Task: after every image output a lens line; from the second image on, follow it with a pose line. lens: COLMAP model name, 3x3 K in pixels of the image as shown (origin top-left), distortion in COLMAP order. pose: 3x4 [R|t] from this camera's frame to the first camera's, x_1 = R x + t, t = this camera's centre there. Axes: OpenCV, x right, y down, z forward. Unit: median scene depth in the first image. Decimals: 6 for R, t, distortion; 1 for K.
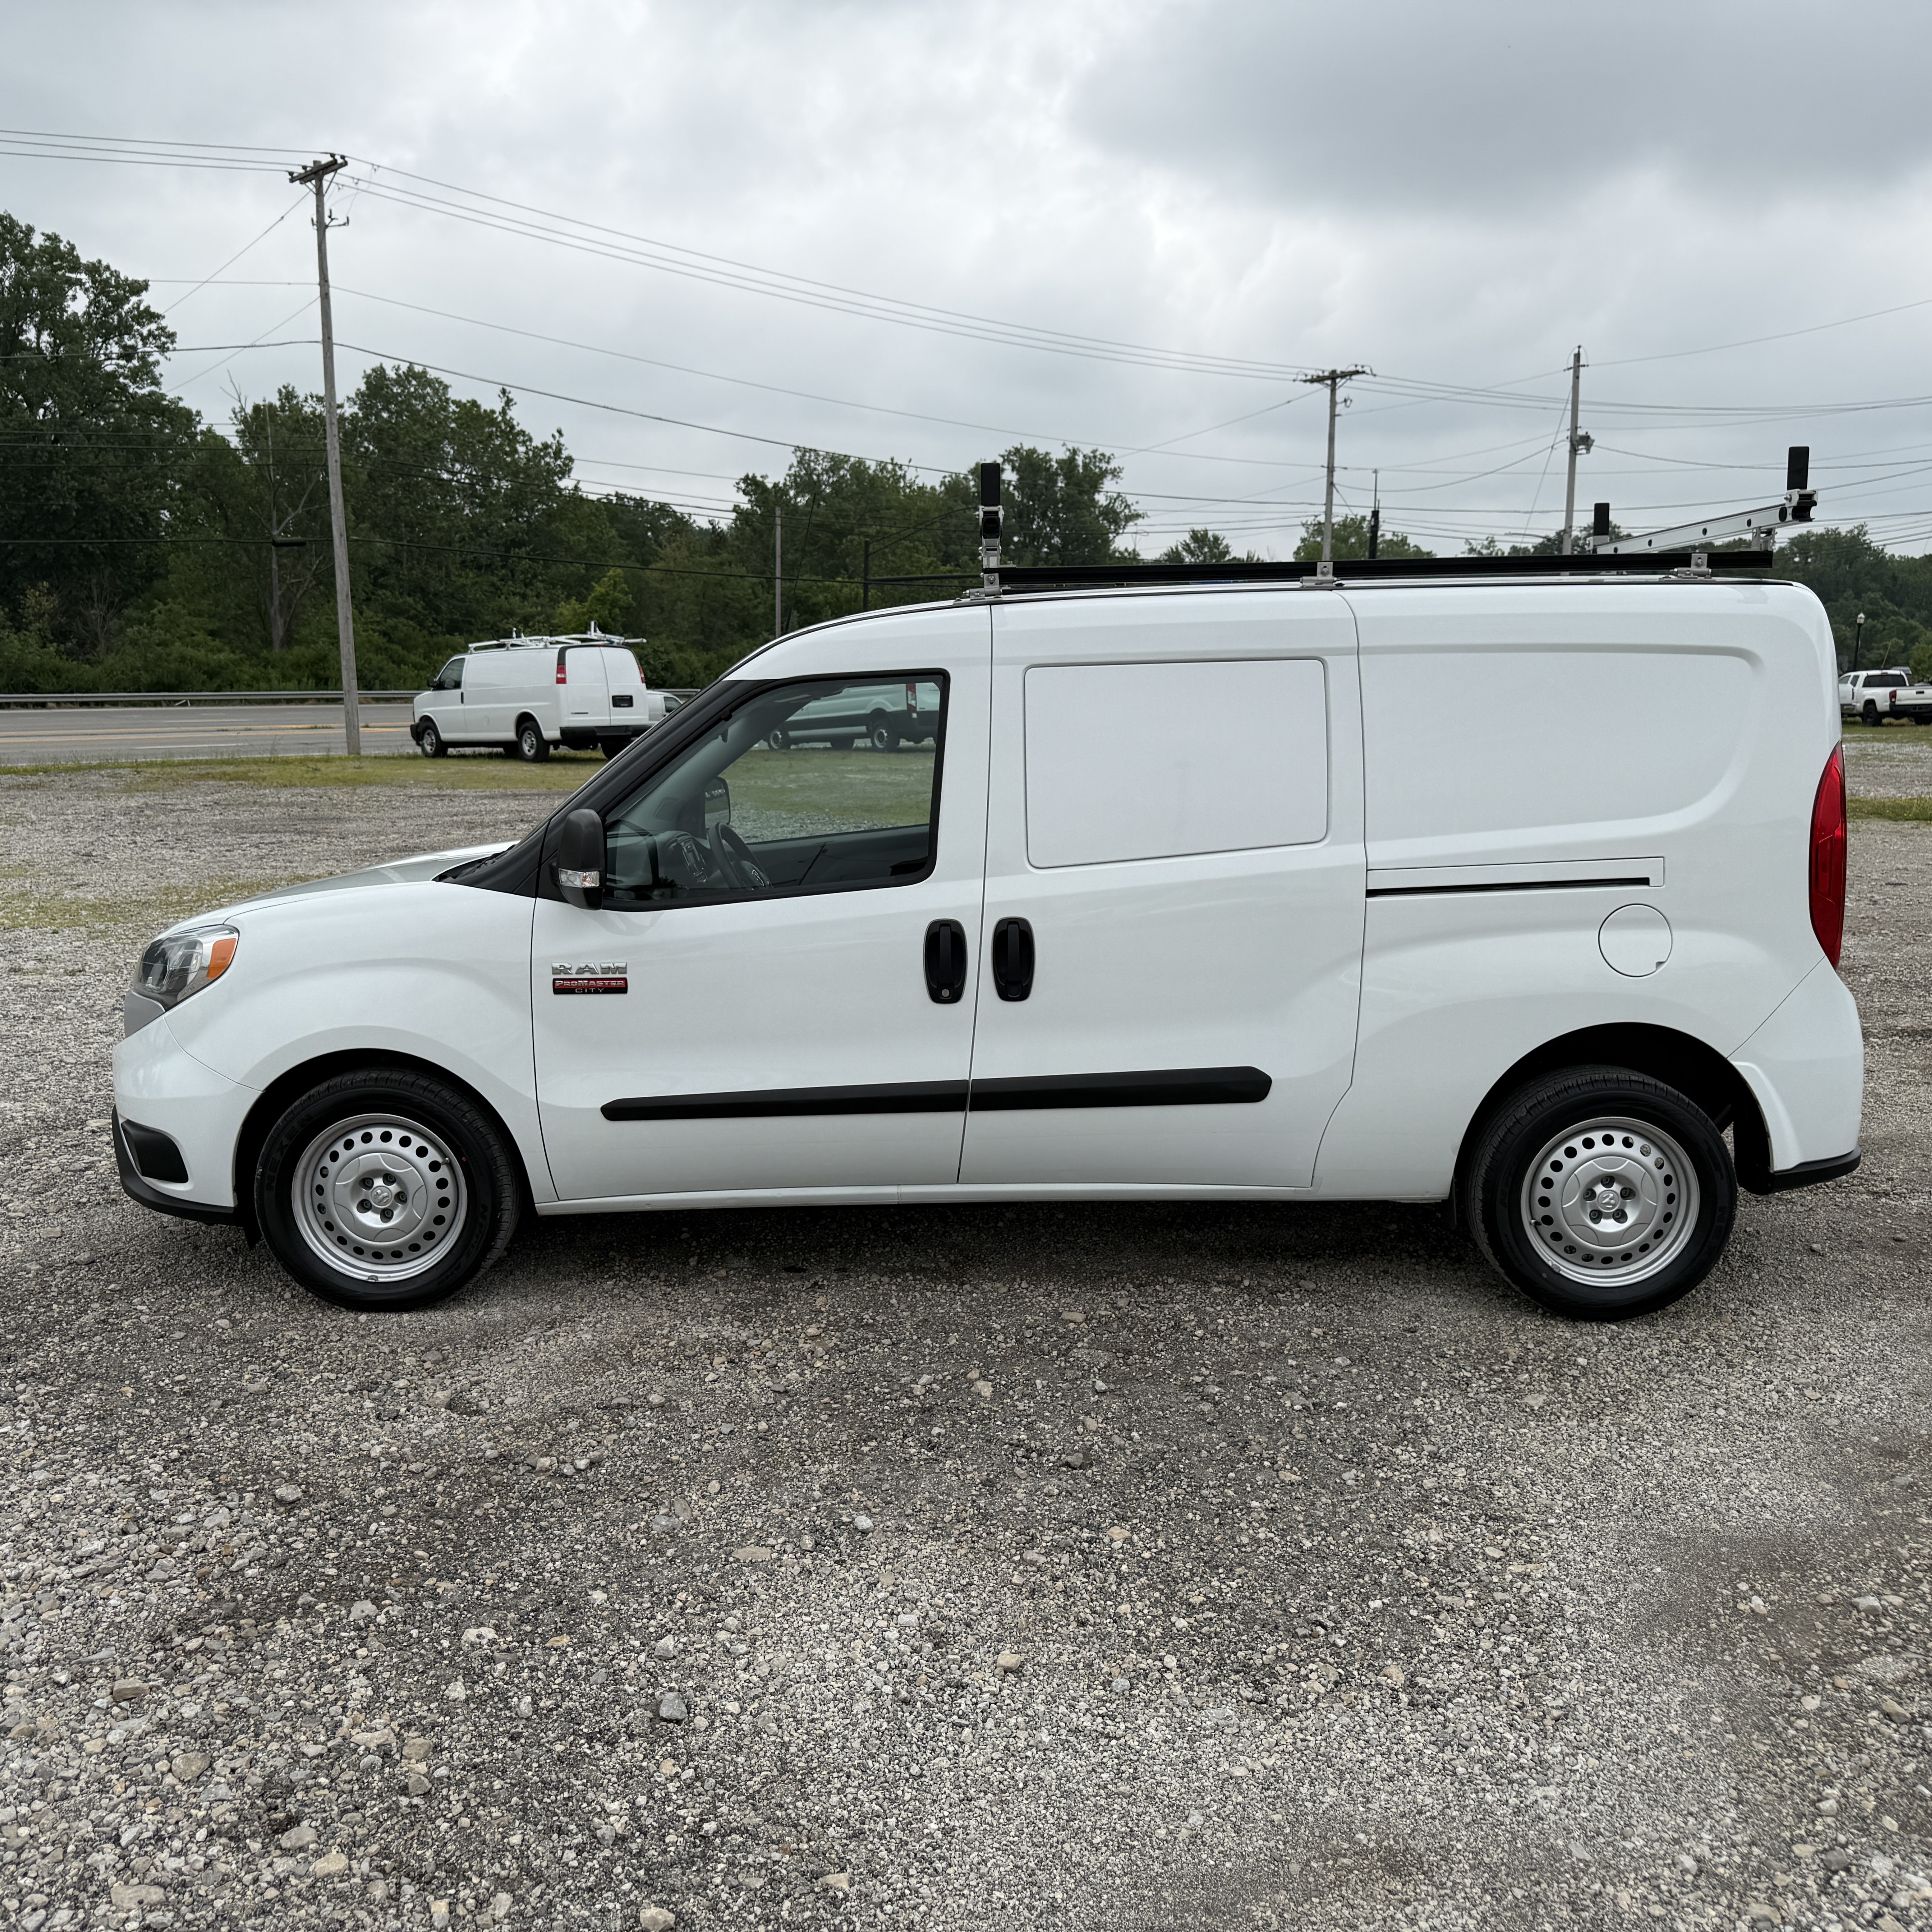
lens RADIAL K [[1826.4, 0, 960.8], [0, 1826.4, 948.6], [0, 0, 1]] dist [0.107794, -0.145658]
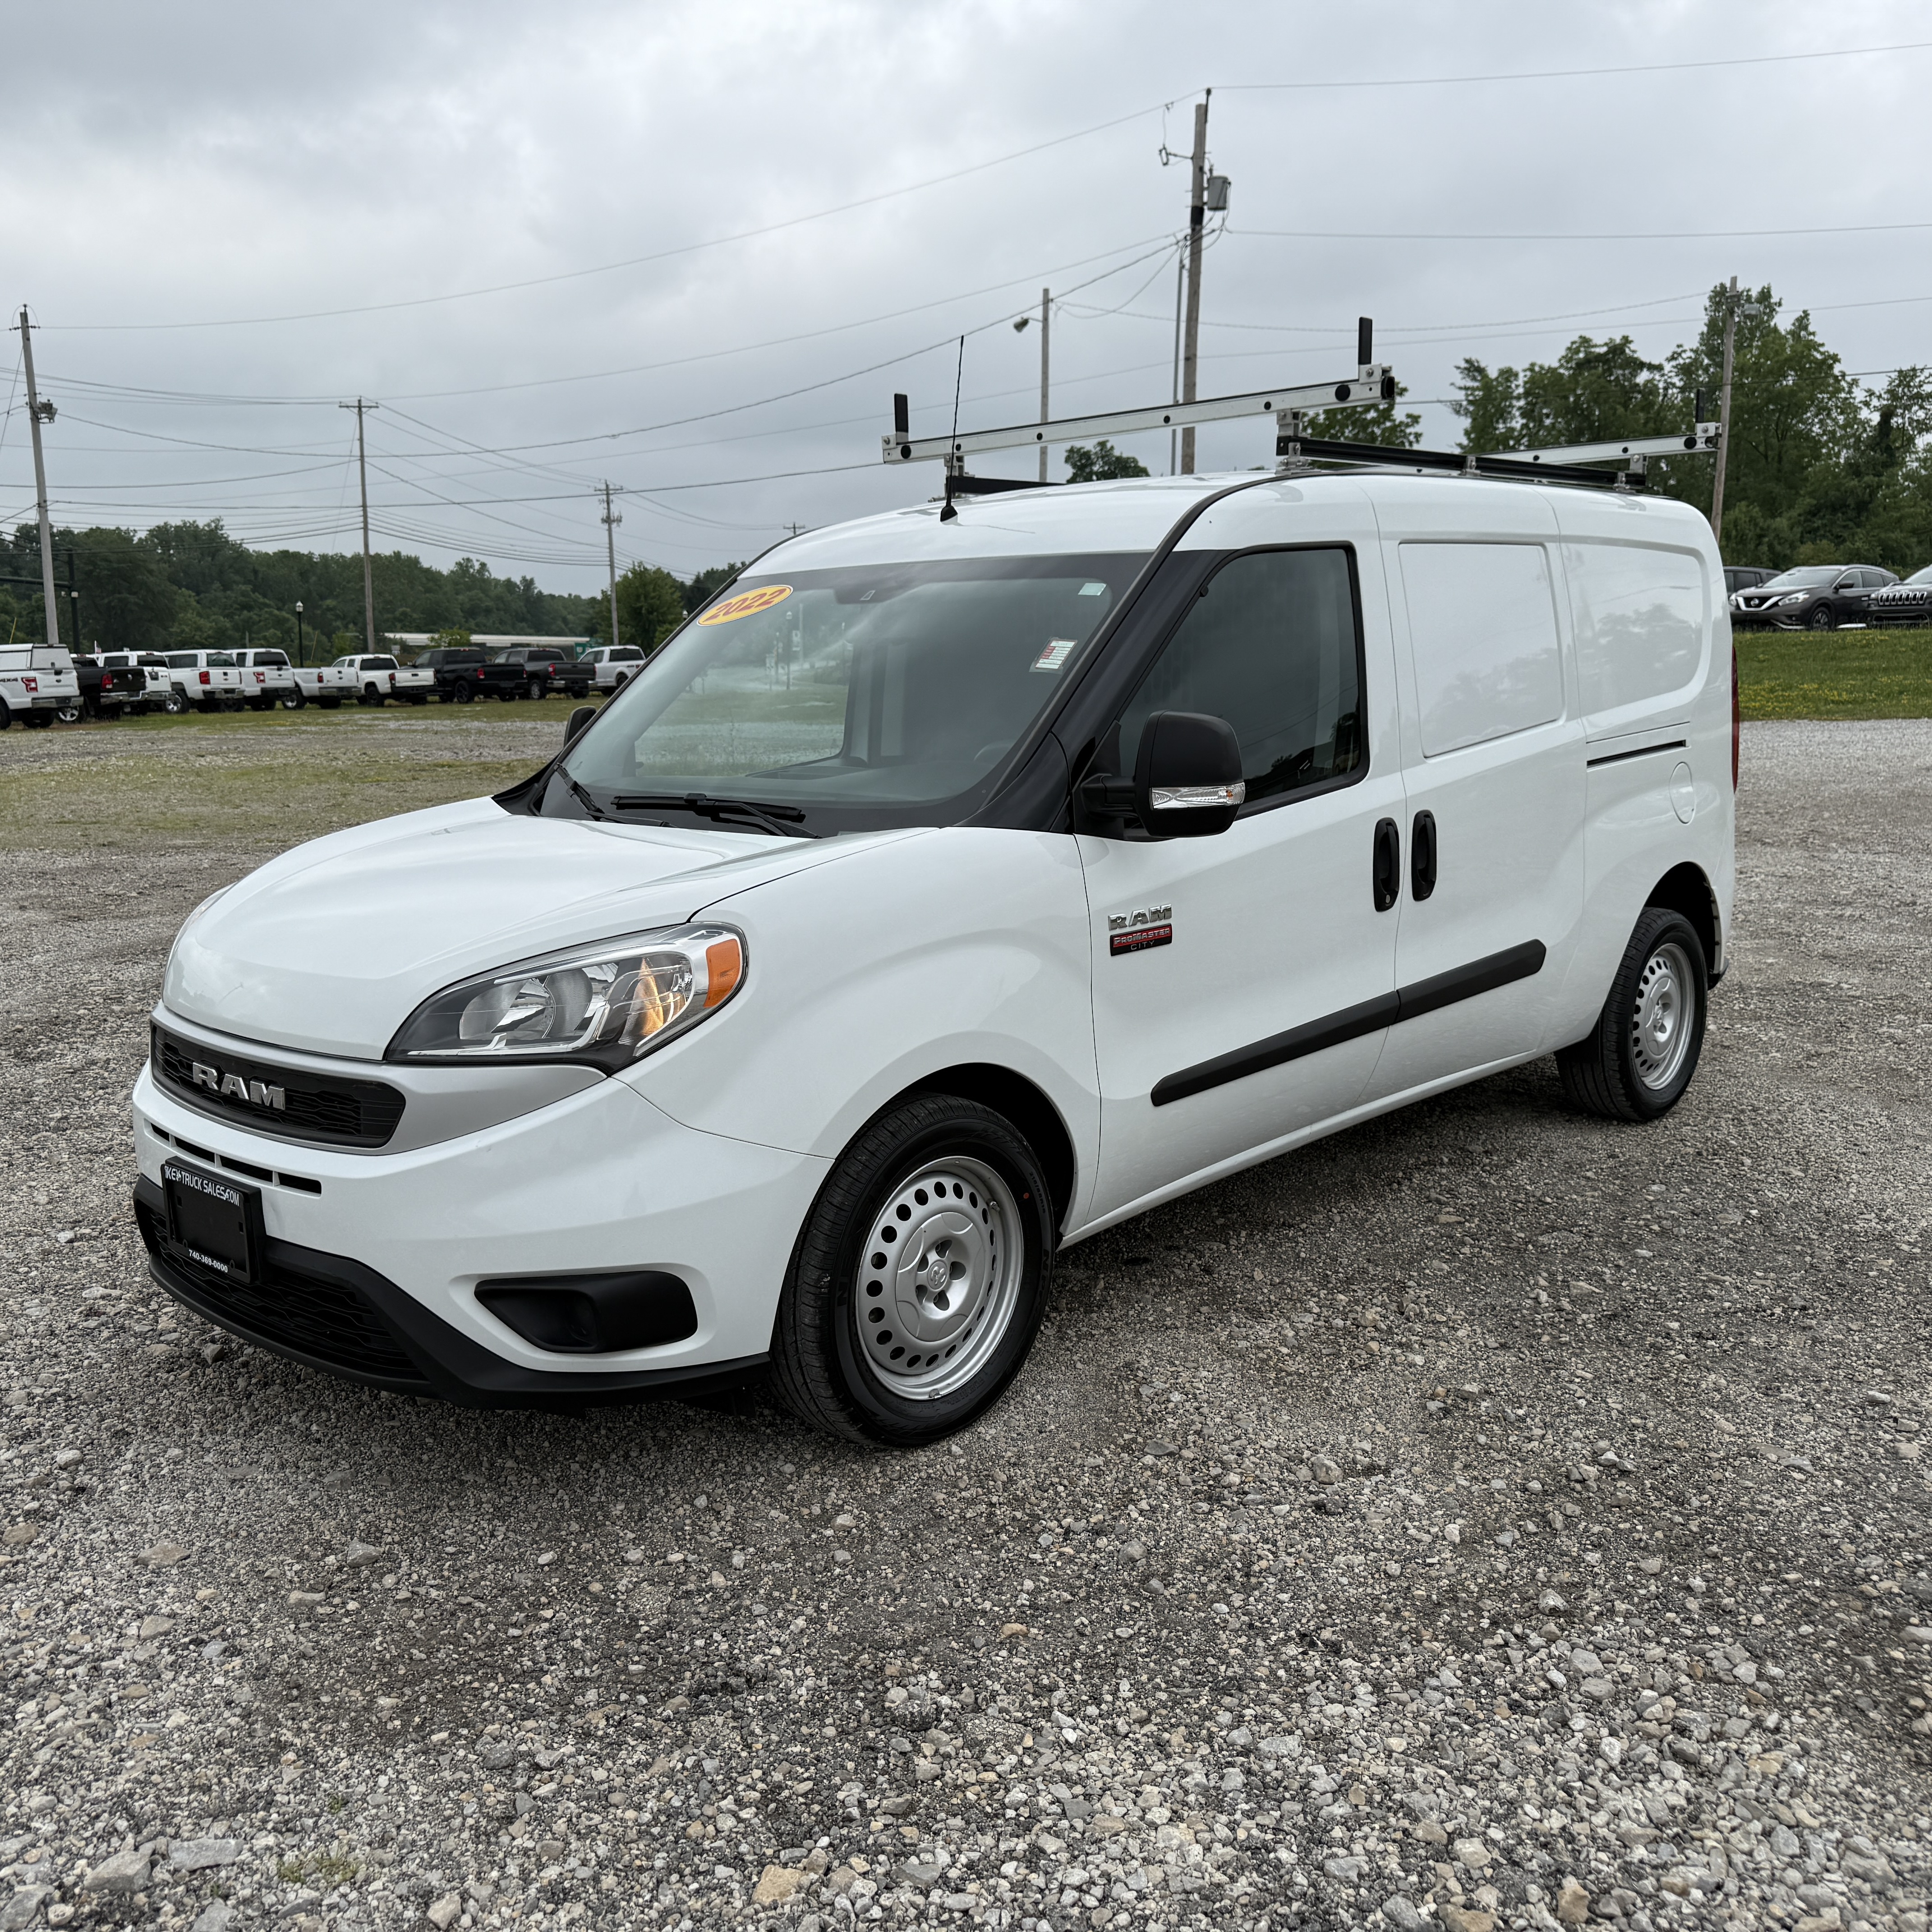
lens RADIAL K [[1809.1, 0, 966.0], [0, 1809.1, 966.0], [0, 0, 1]] dist [0.168388, -0.303164]
pose [[0.687822, -0.130295, 0.714090, -0.114218], [0.119408, 0.990666, 0.065745, -0.003937], [-0.715991, 0.040047, 0.696960, 0.072703]]
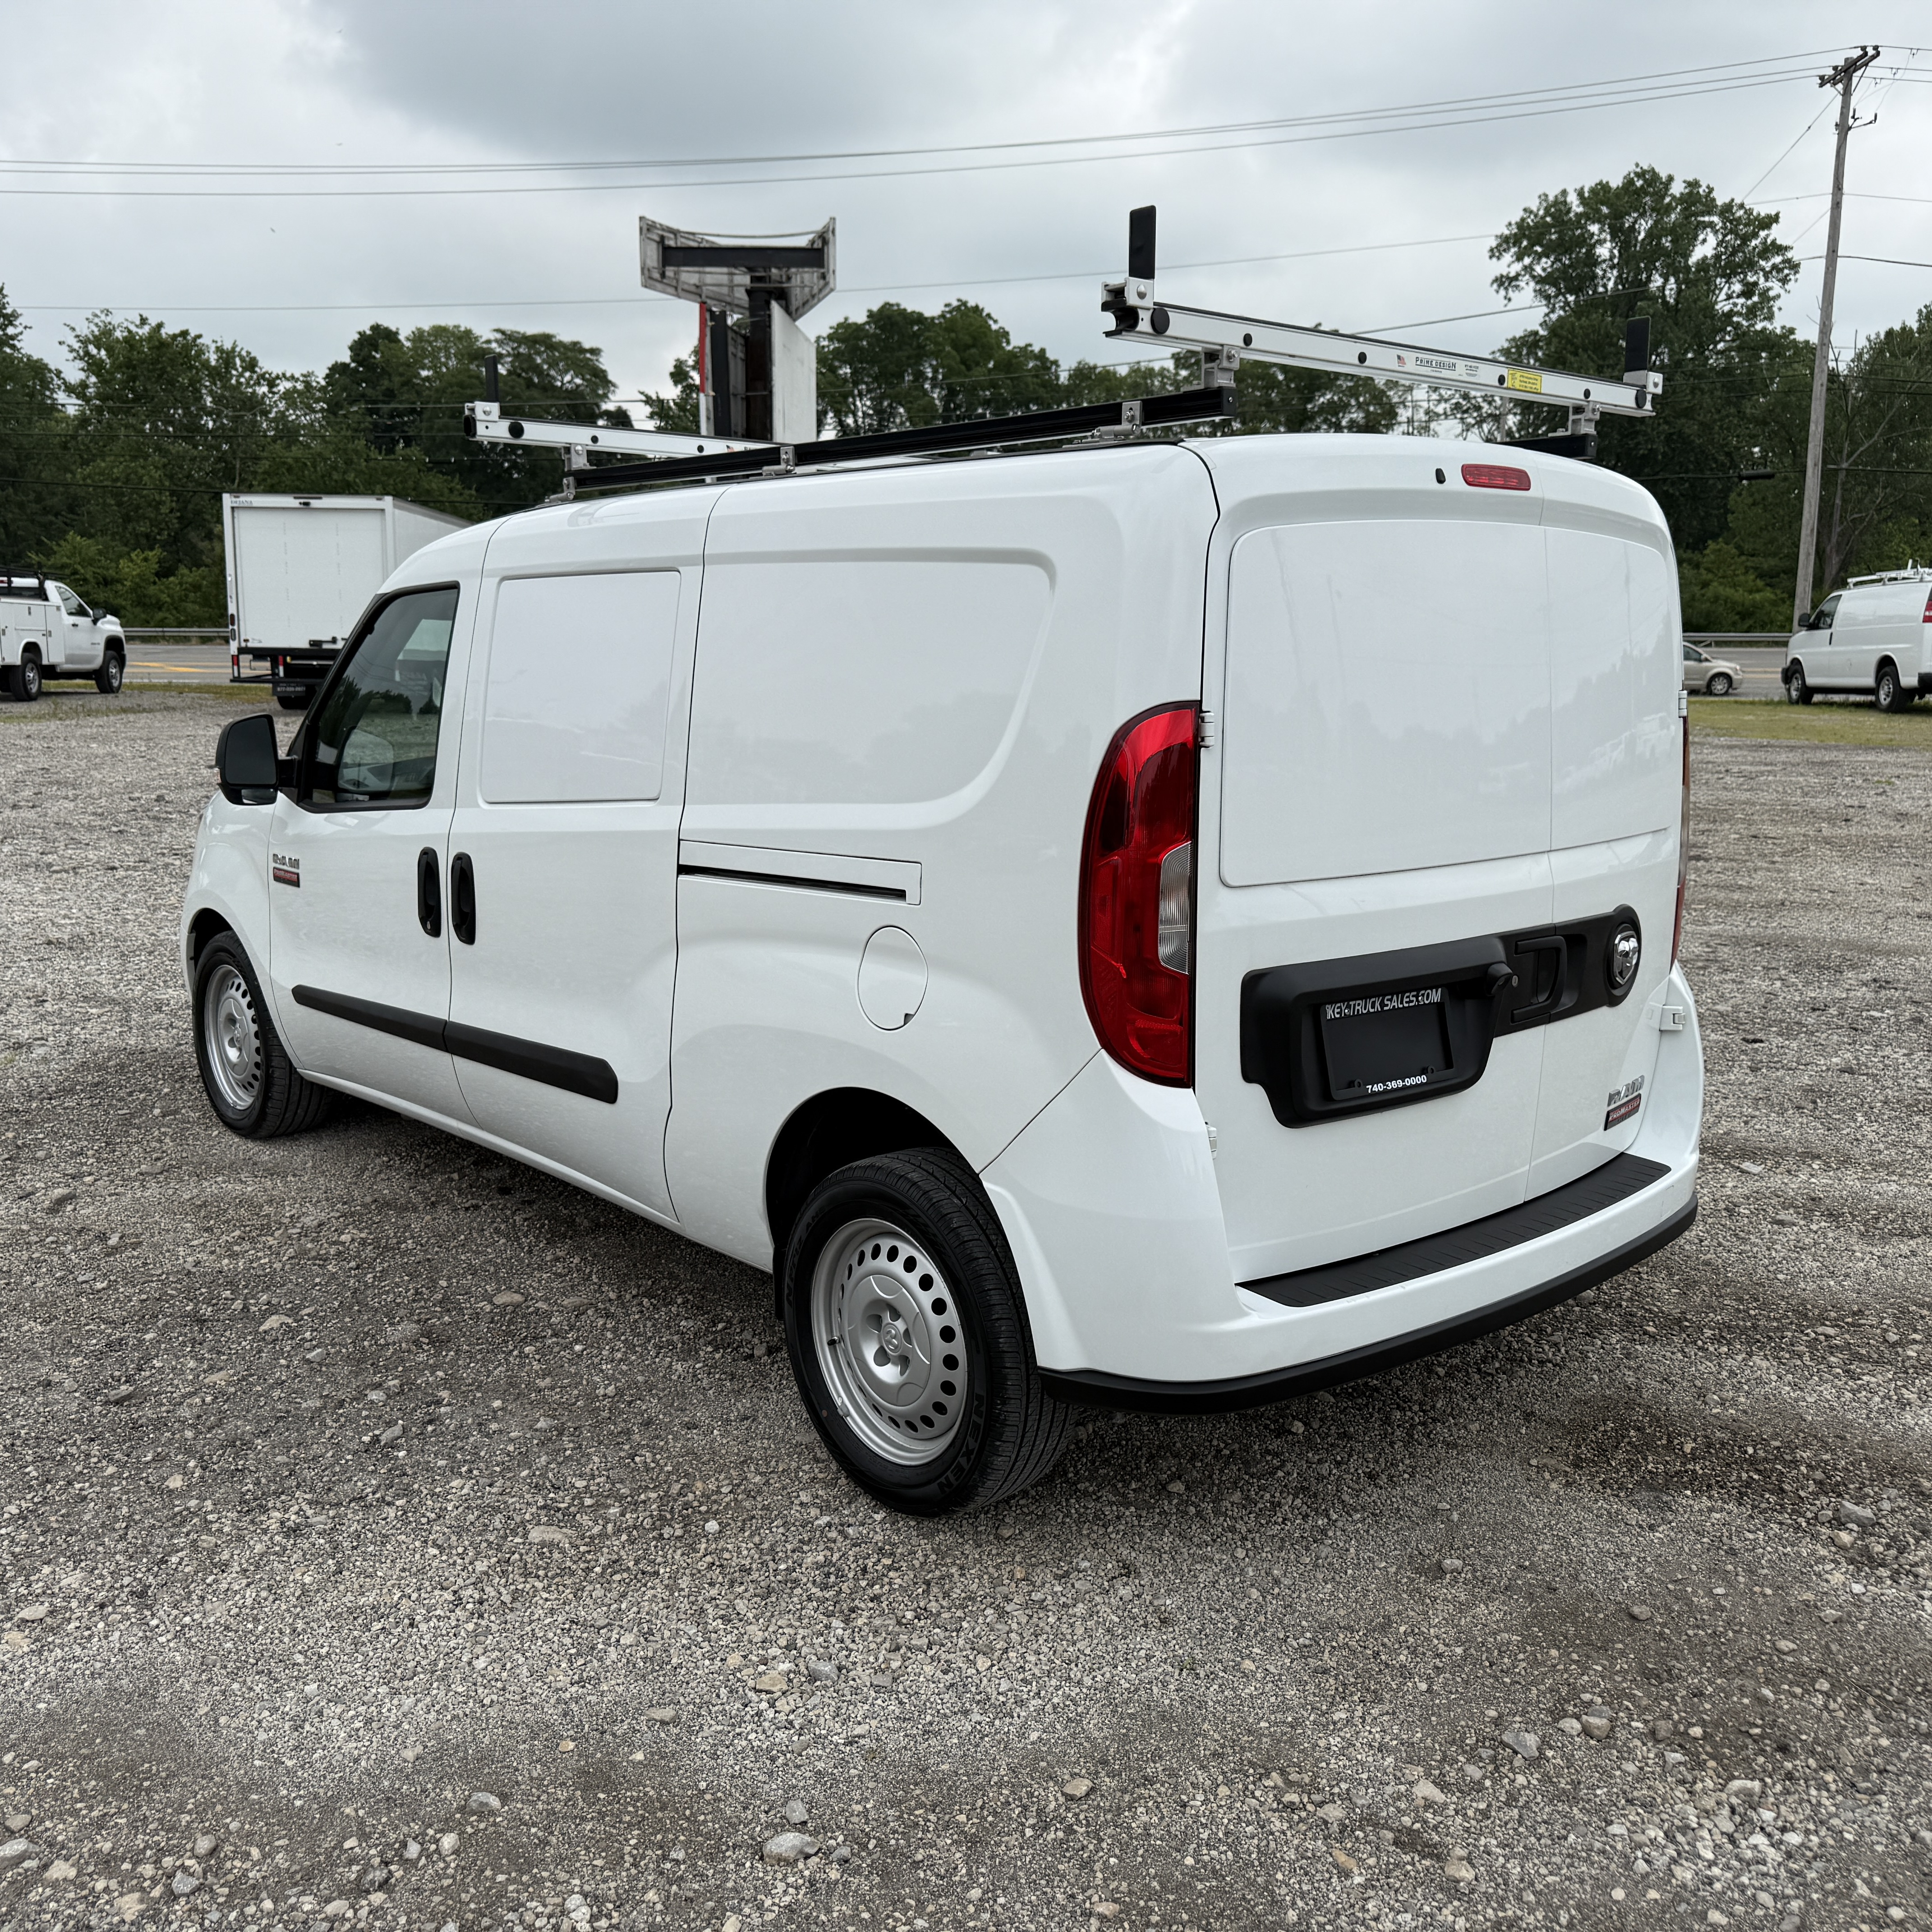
lens RADIAL K [[1831.3, 0, 966.0], [0, 1831.3, 966.0], [0, 0, 1]] dist [0.067599, -0.088077]
pose [[0.671099, 0.145397, -0.726970, 0.123853], [-0.116308, 0.989086, 0.090453, -0.010452], [0.732187, 0.023849, 0.680686, 0.077924]]
